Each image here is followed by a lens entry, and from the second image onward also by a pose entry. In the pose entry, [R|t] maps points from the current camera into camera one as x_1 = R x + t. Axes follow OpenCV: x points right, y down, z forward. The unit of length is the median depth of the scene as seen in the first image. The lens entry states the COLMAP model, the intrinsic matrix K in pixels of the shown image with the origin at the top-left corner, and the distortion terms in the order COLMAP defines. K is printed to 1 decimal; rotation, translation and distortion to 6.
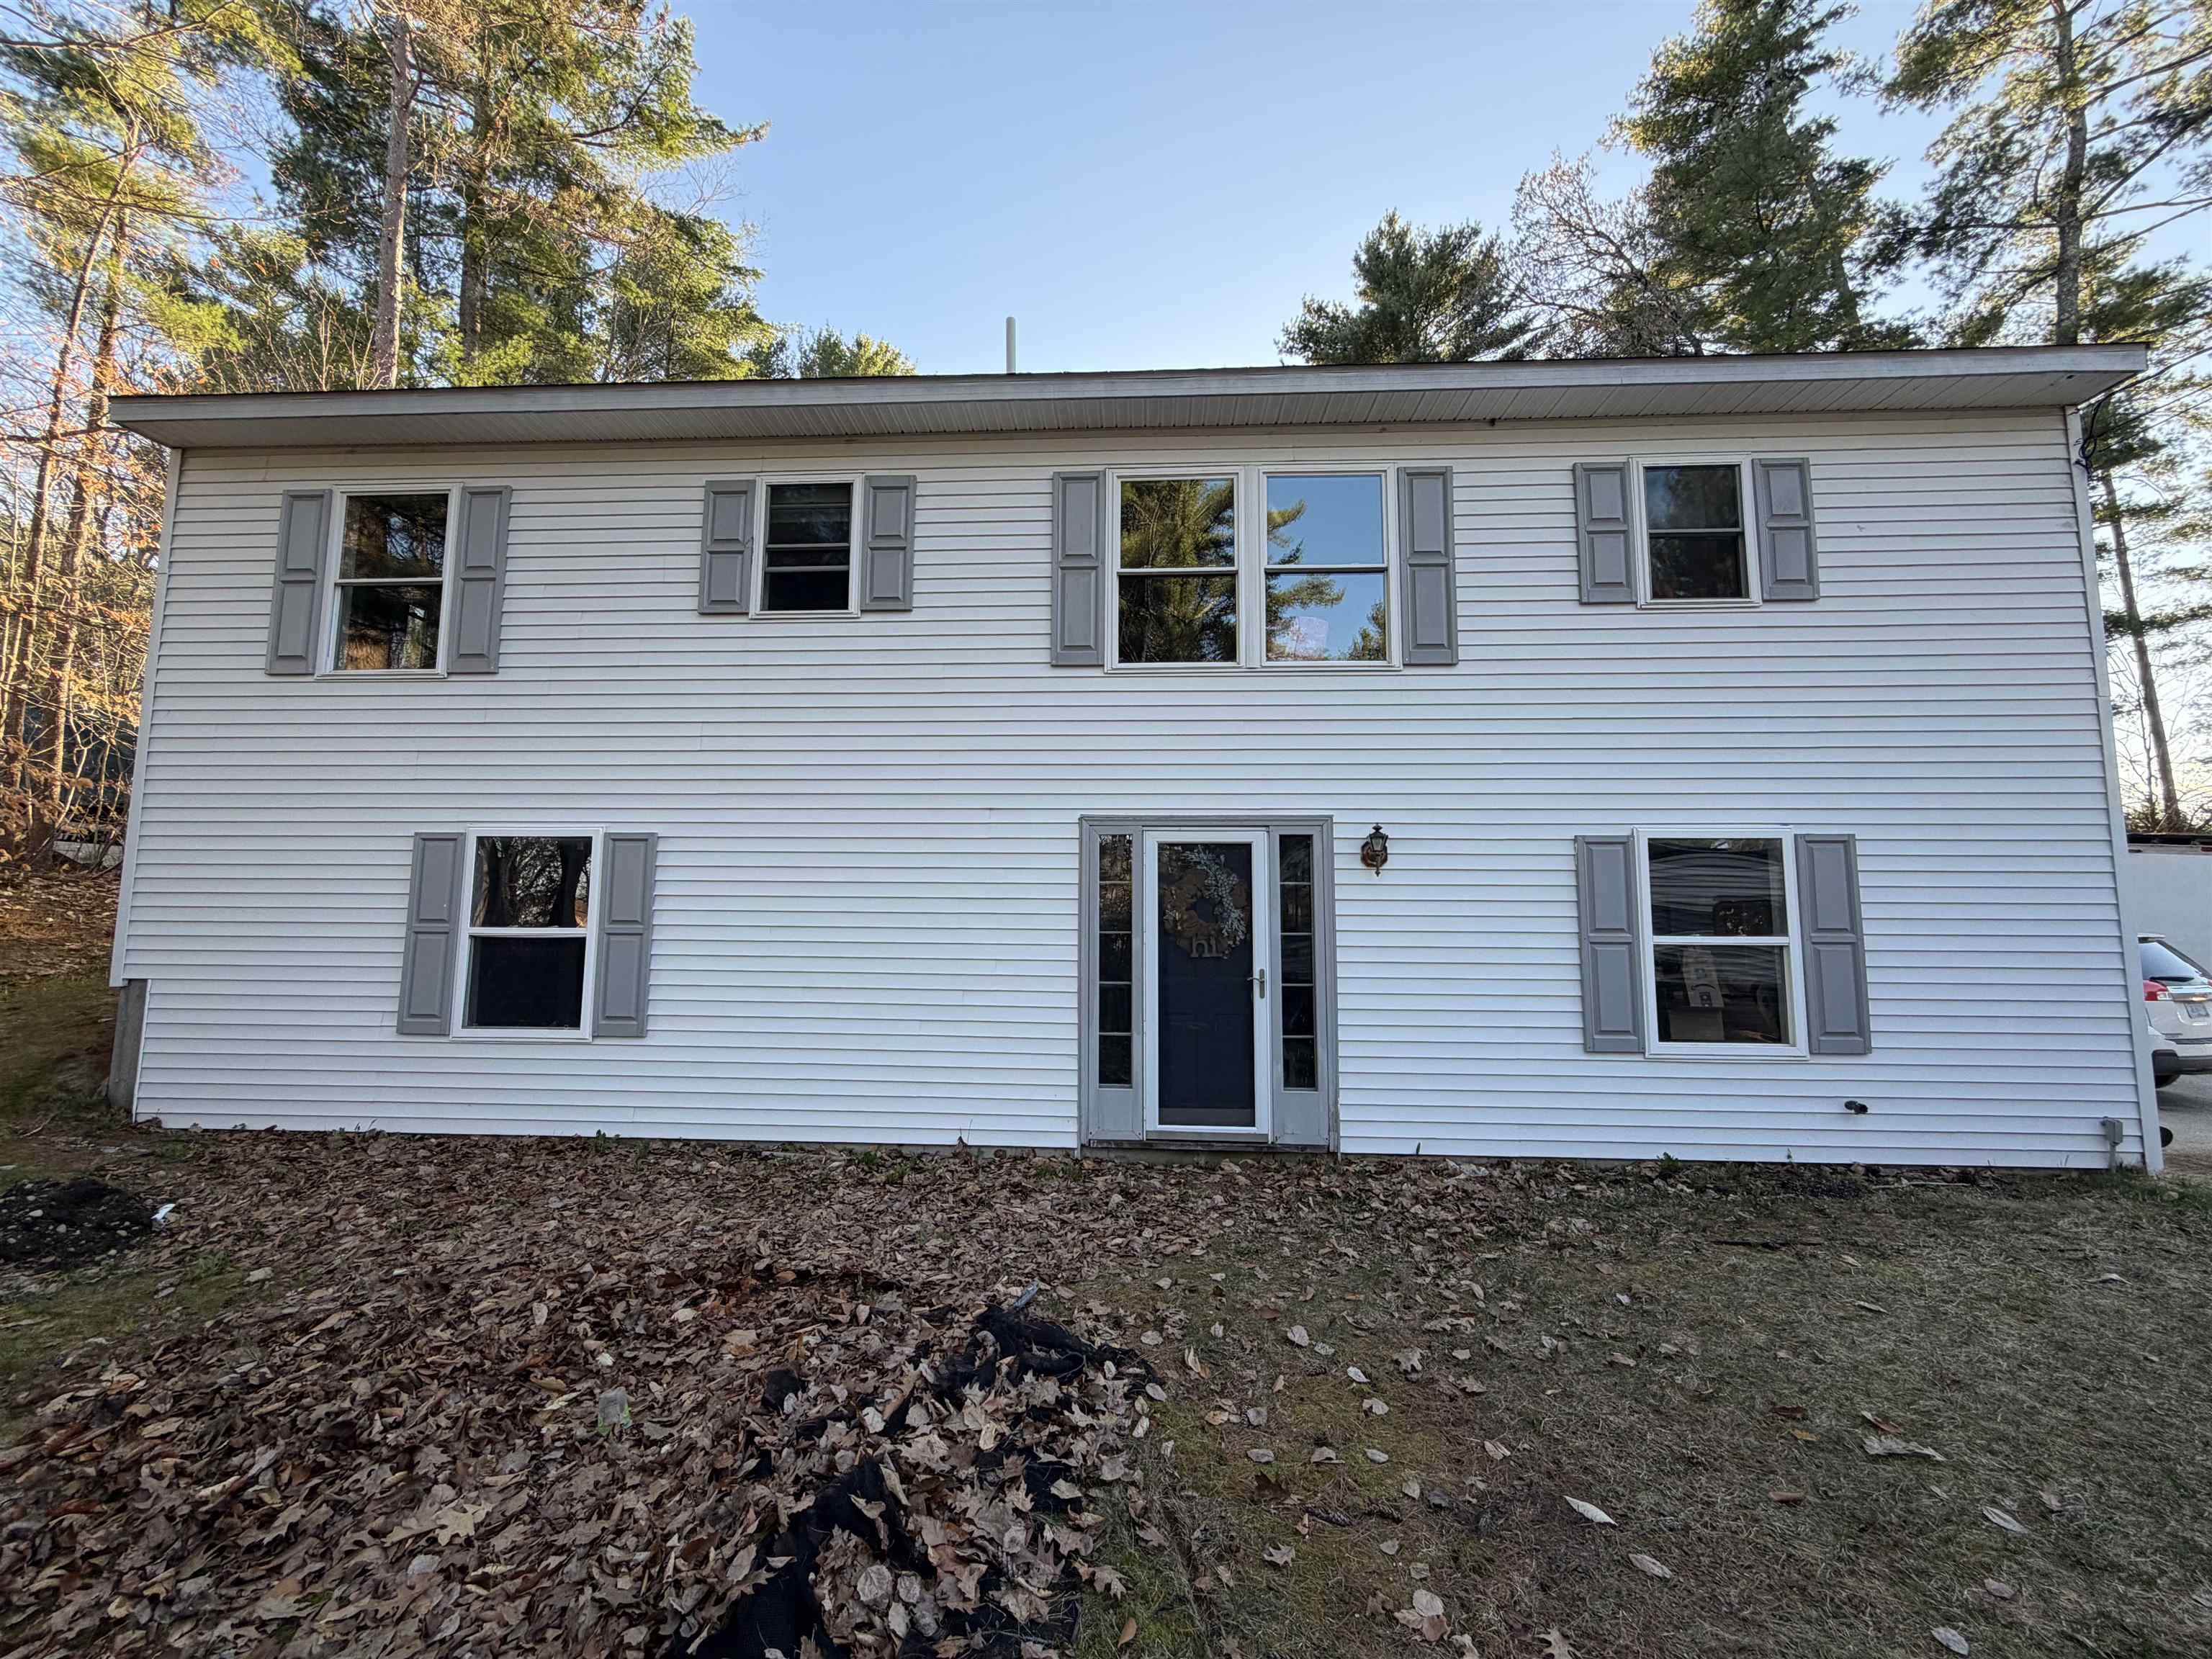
lens RADIAL K [[887.9, 0, 1106.5], [0, 887.9, 829.2], [0, 0, 1]] dist [0.001376, 0.000393]
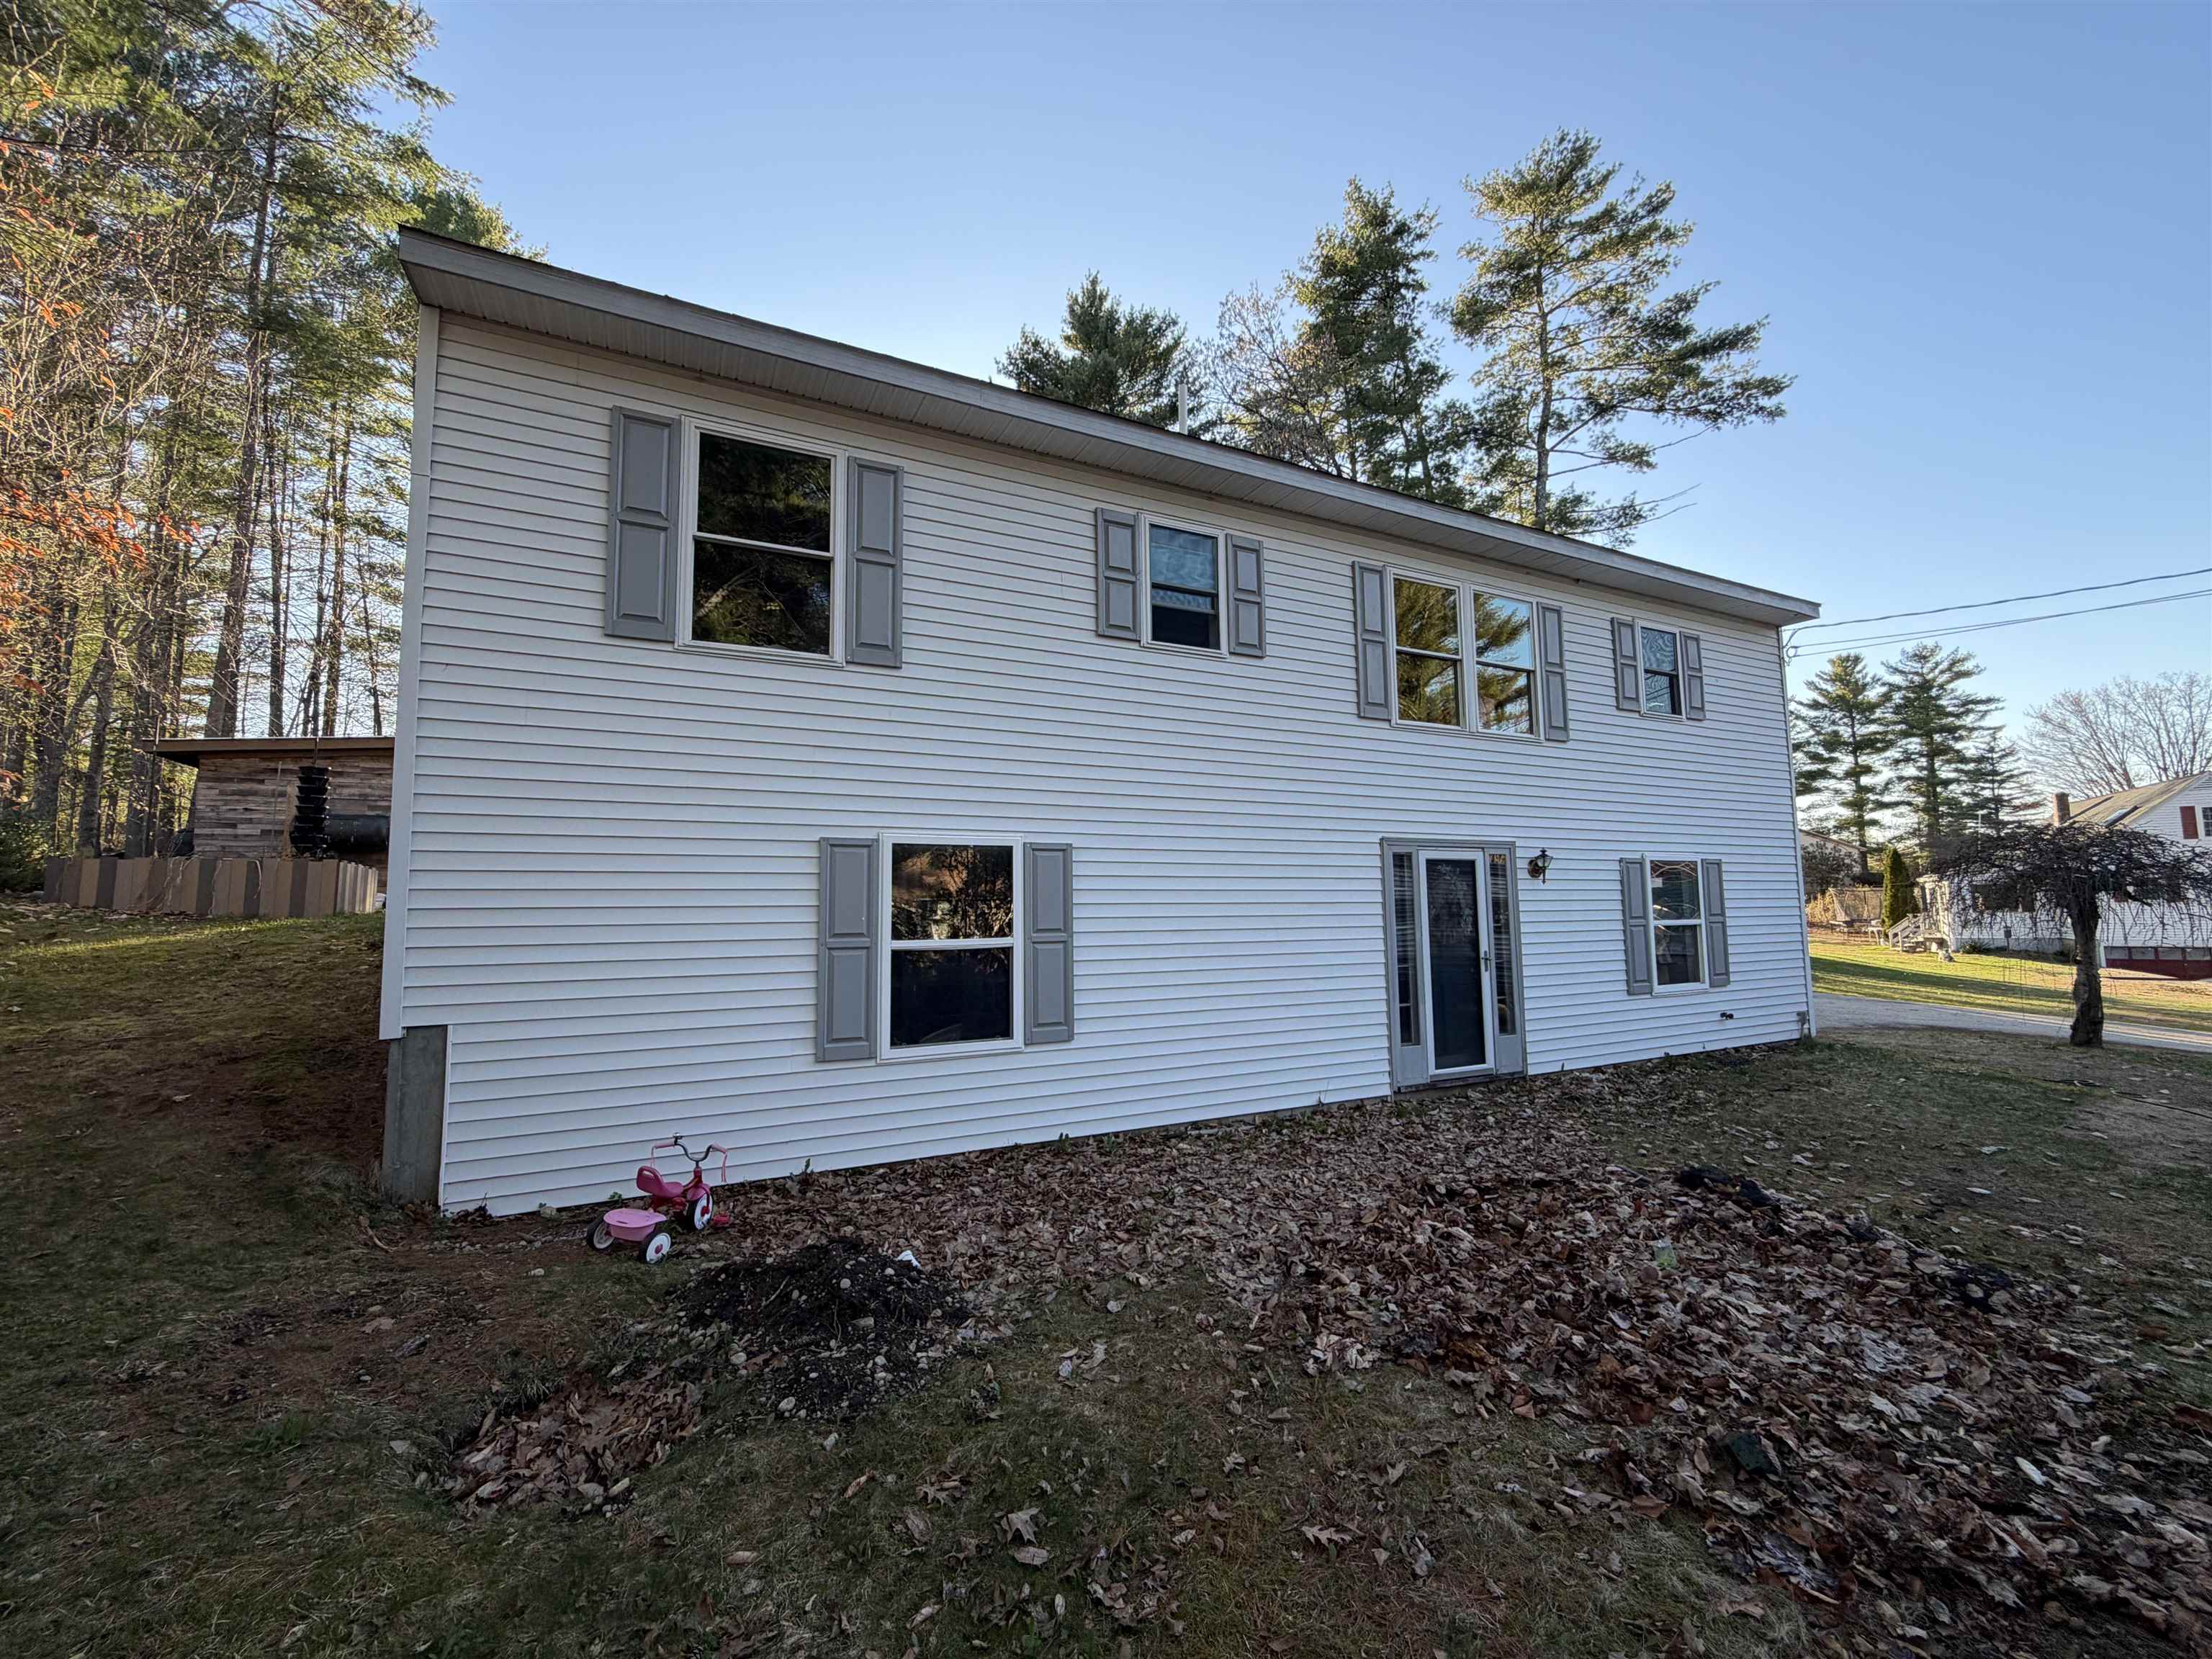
lens RADIAL K [[887.9, 0, 1161.7], [0, 887.9, 837.4], [0, 0, 1]] dist [0.001376, 0.000393]
pose [[0.862653, 0.024368, 0.505209, -0.937525], [-0.026771, 0.999638, -0.002505, -0.002905], [-0.505087, -0.011365, 0.862994, 0.055596]]
